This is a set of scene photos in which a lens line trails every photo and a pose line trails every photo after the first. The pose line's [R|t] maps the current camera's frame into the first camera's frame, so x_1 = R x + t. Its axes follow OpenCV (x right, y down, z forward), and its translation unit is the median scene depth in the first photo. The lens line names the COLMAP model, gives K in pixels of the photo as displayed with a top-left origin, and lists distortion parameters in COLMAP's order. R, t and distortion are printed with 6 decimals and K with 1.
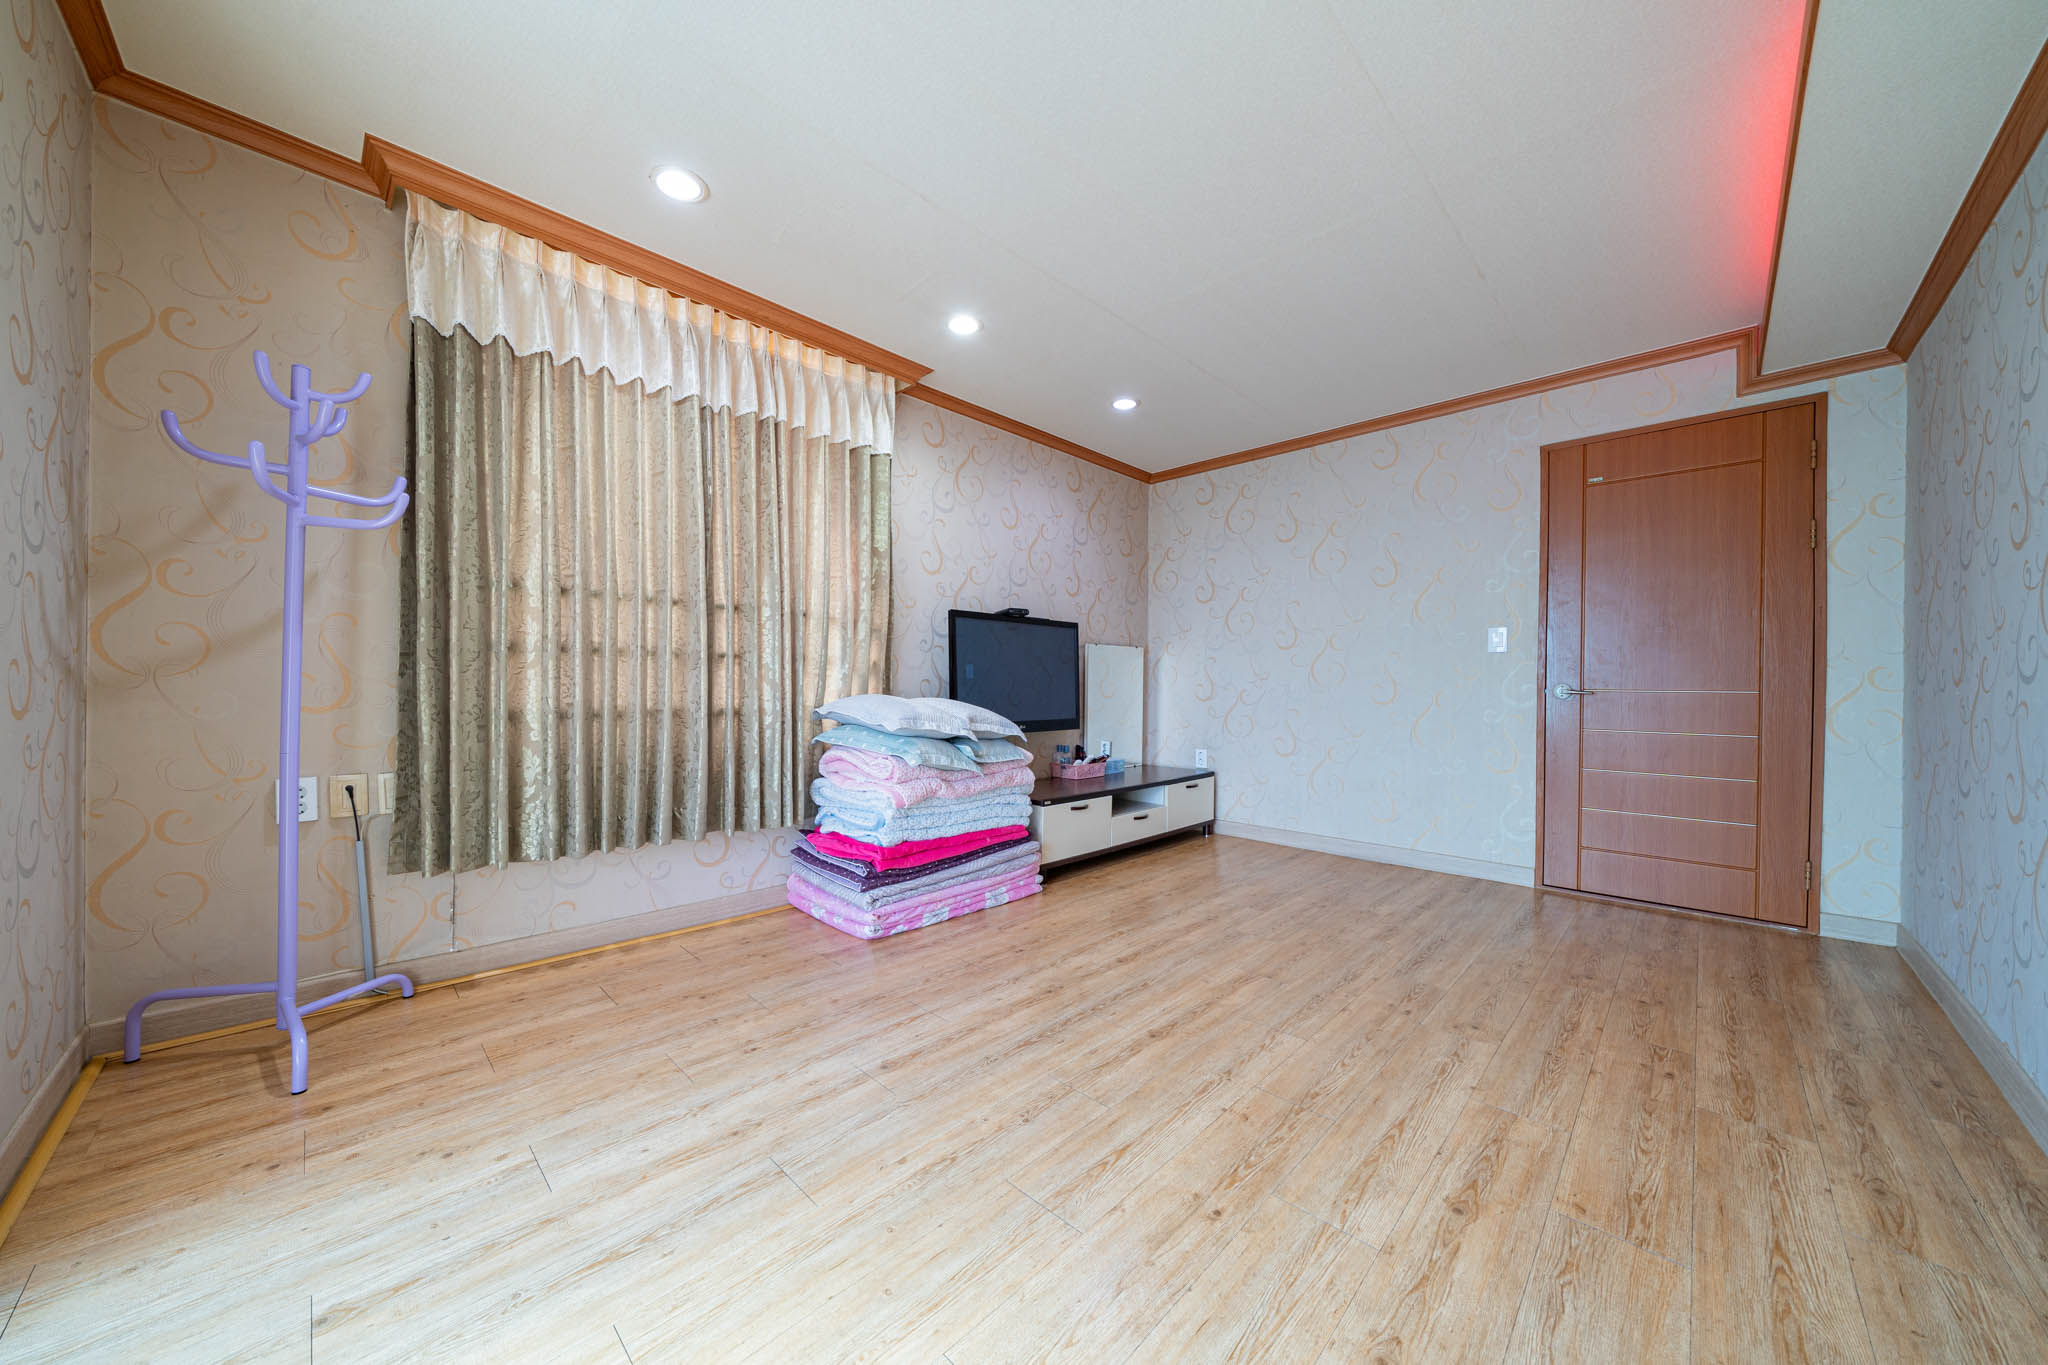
lens RADIAL K [[695.3, 0, 1015.5], [0, 695.3, 690.2], [0, 0, 1]] dist [-0.002965, -0.000104]
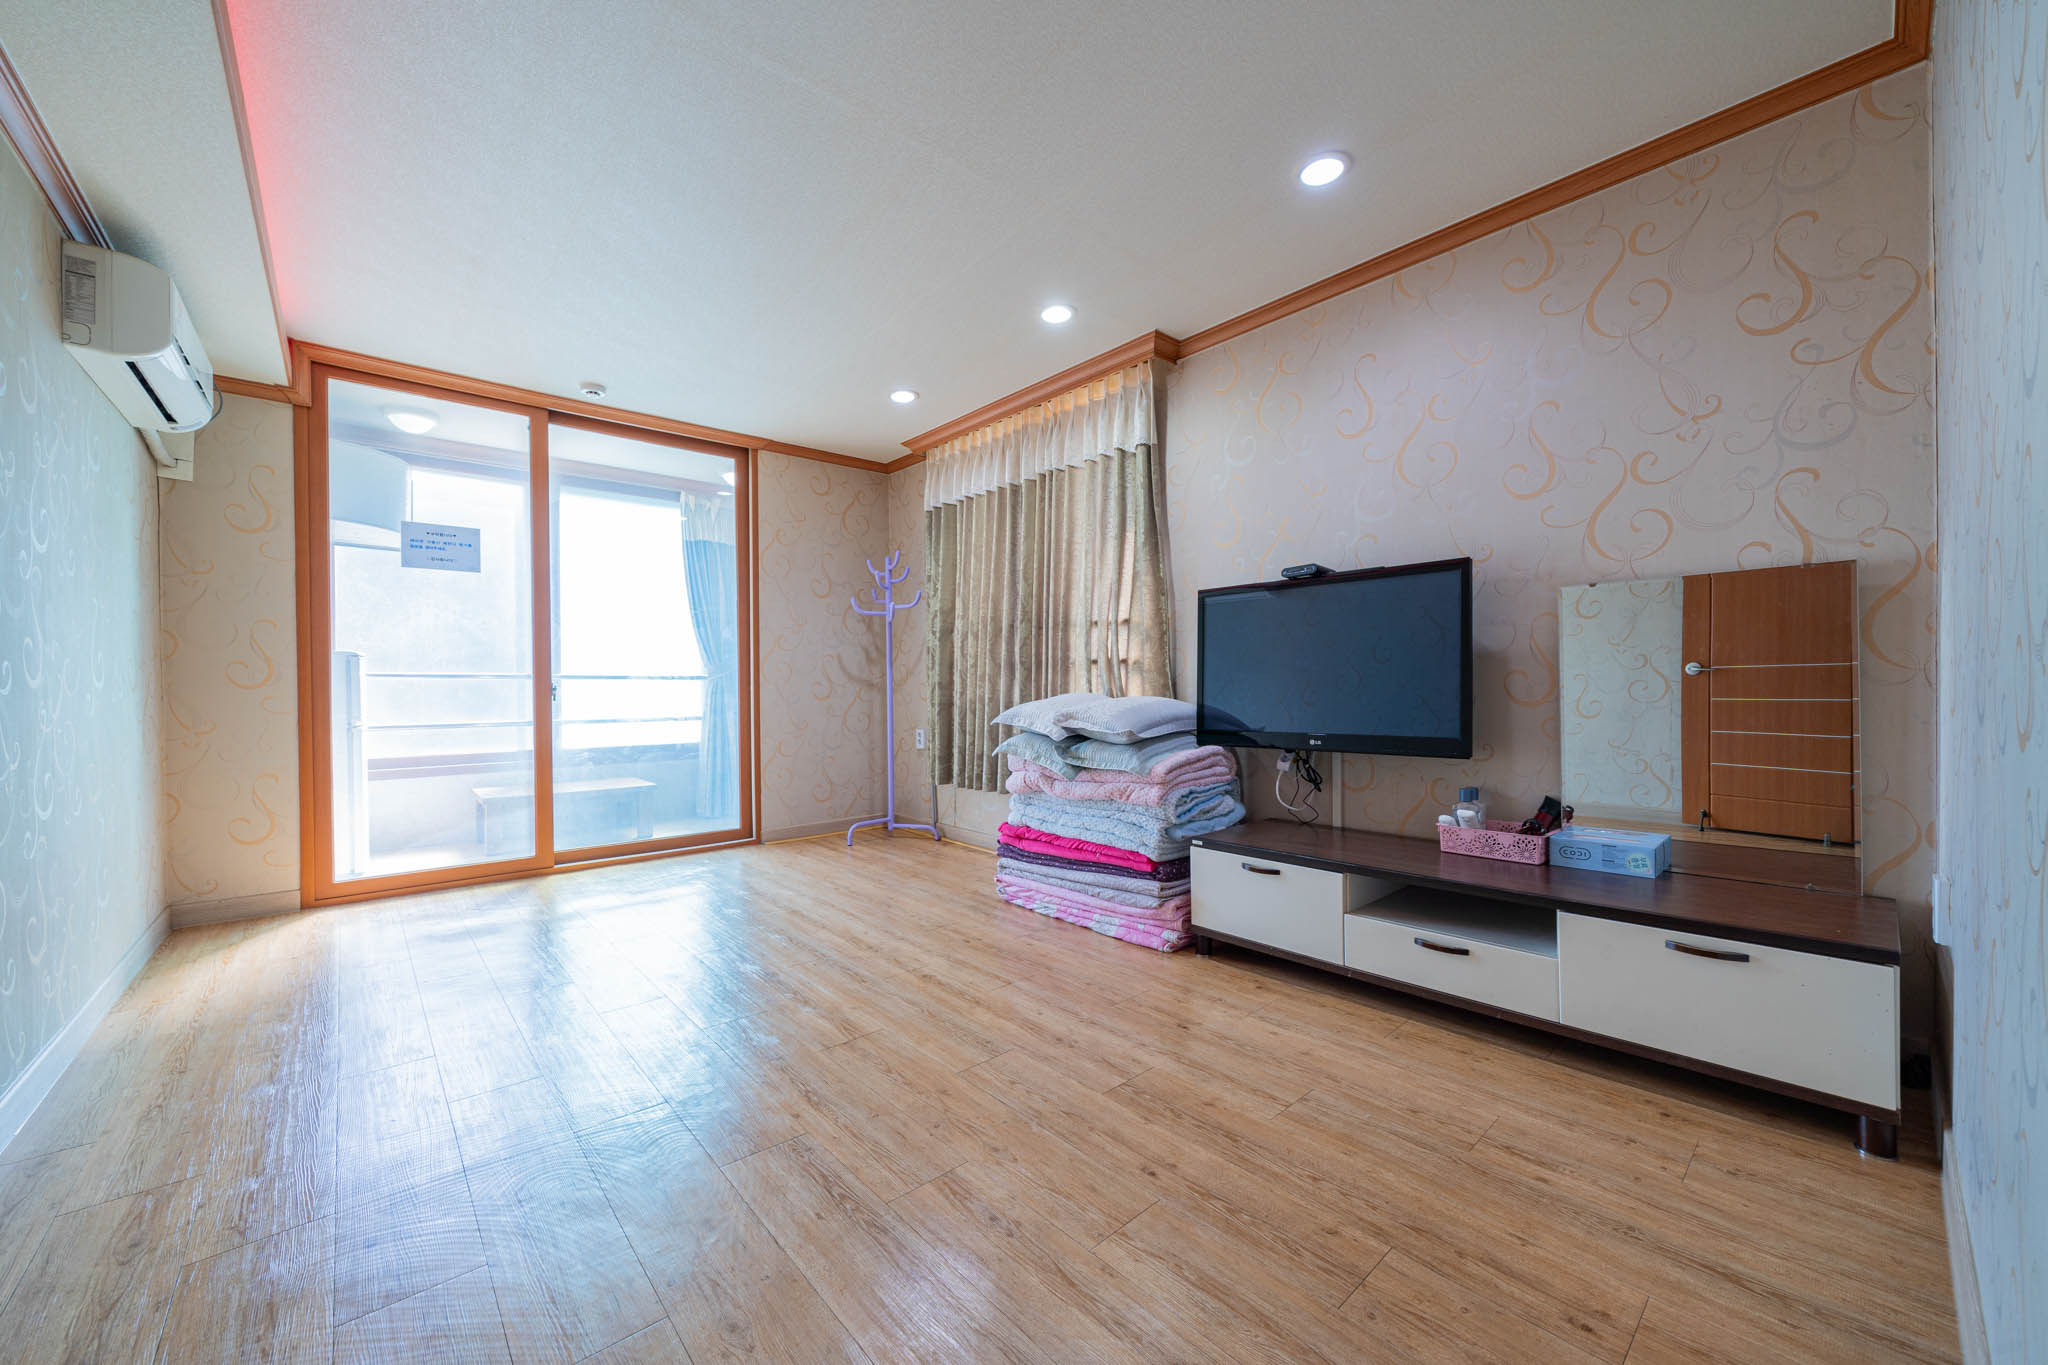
lens RADIAL K [[764.1, 0, 1022.2], [0, 764.1, 690.6], [0, 0, 1]] dist [-0.001527, -0.000160]
pose [[-0.060844, -0.005131, -0.998134, 0.997782], [0.002946, 0.999982, -0.005320, 0.009281], [0.998143, -0.003264, -0.060828, 1.015687]]
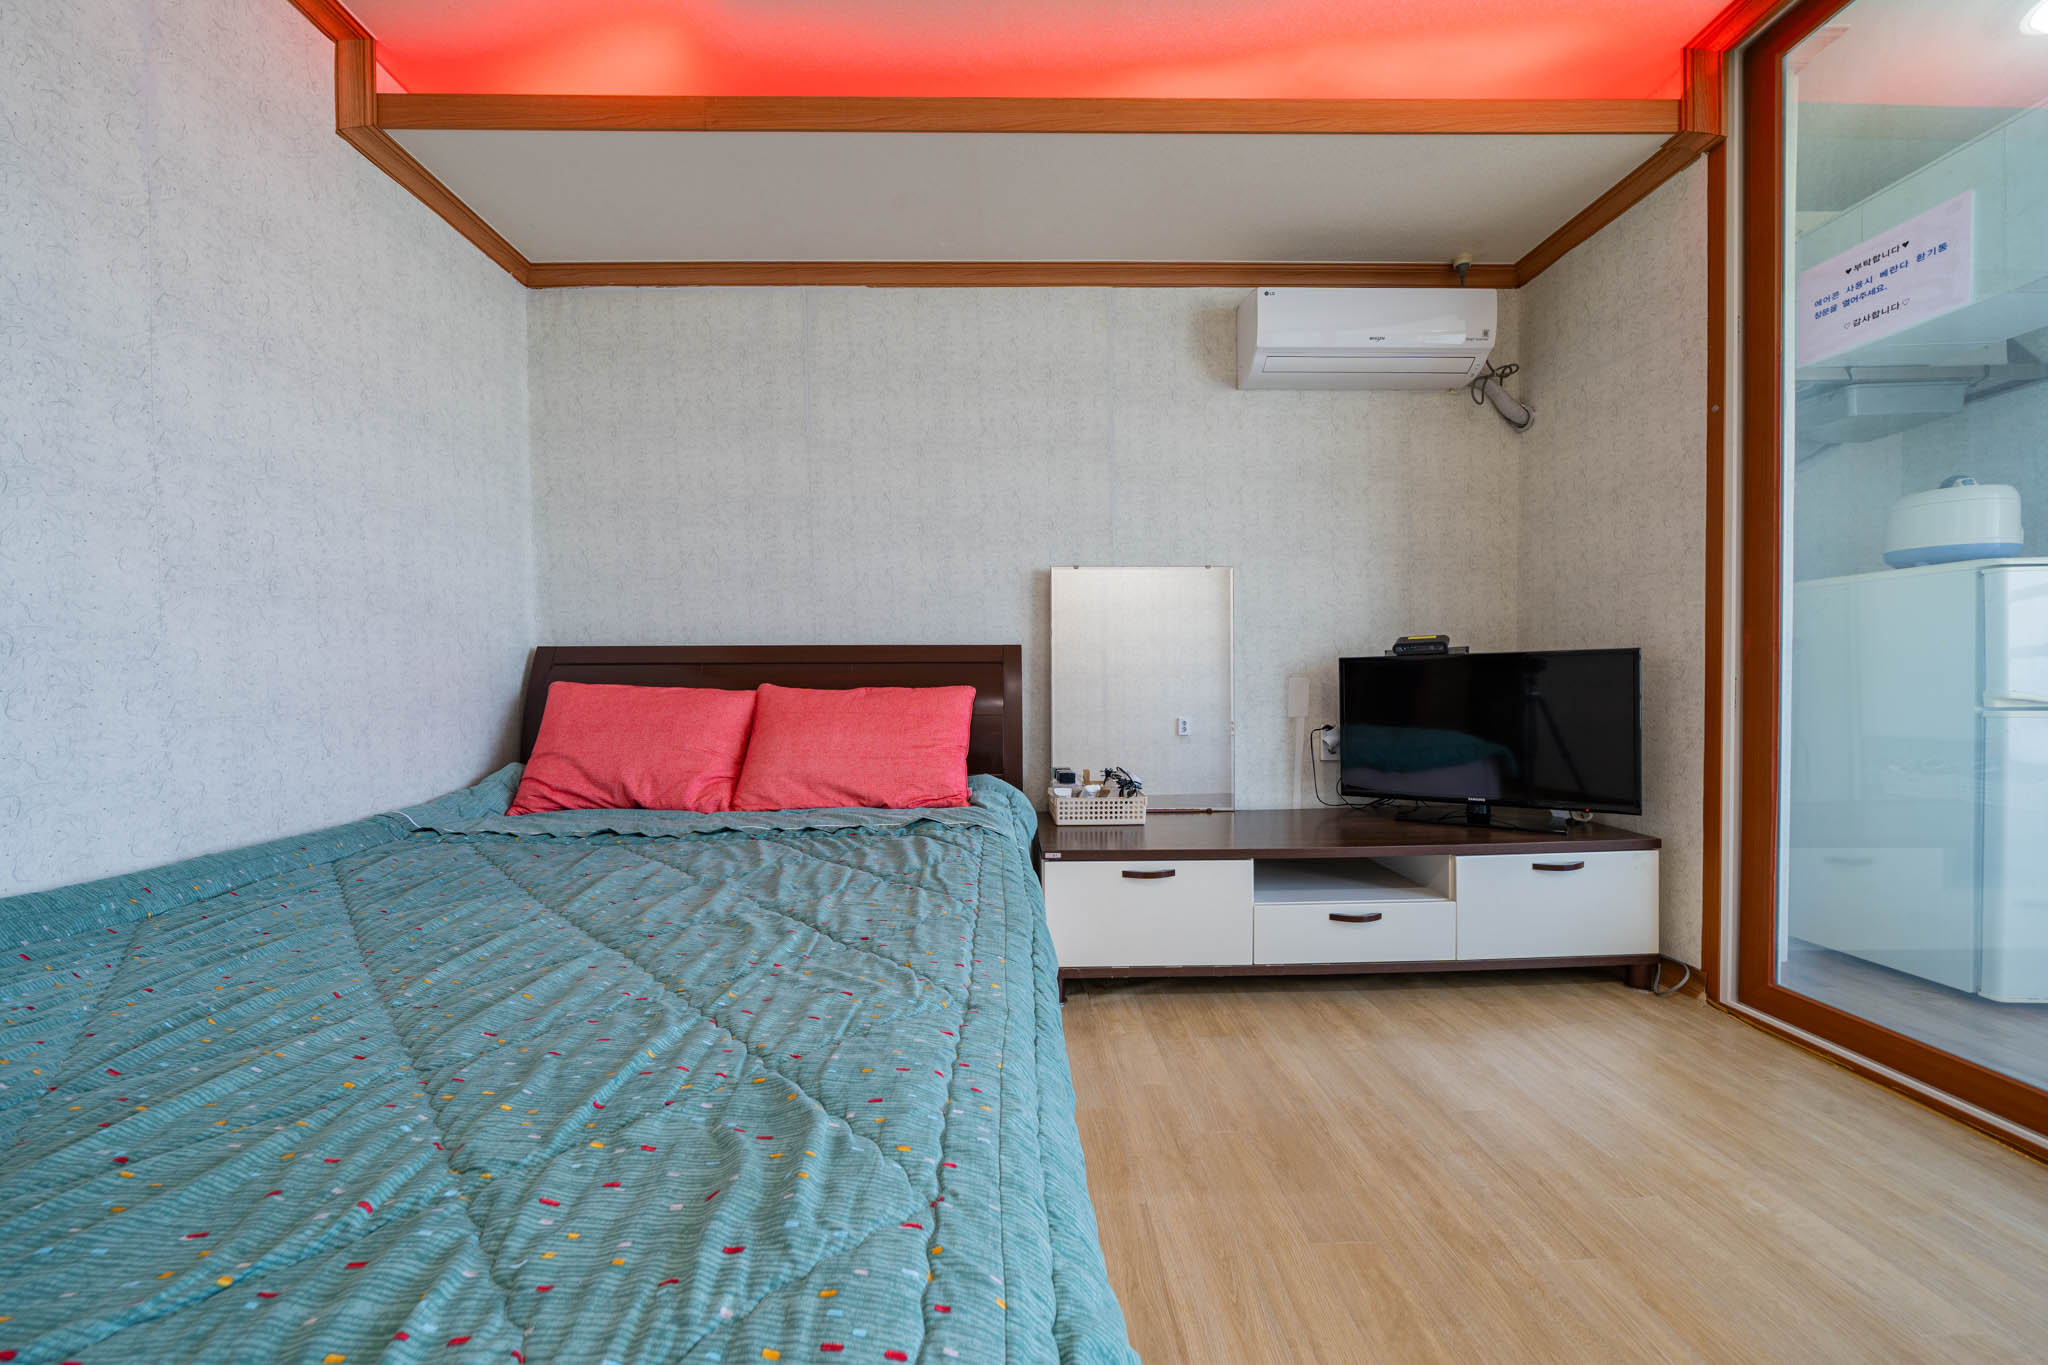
lens RADIAL K [[730.3, 0, 1021.1], [0, 730.3, 689.4], [0, 0, 1]] dist [-0.001982, -0.000312]
pose [[0.719918, -0.000573, -0.694059, 0.491405], [0.010391, 0.999896, 0.009953, 0.033106], [0.693981, -0.014377, 0.719850, 0.678526]]
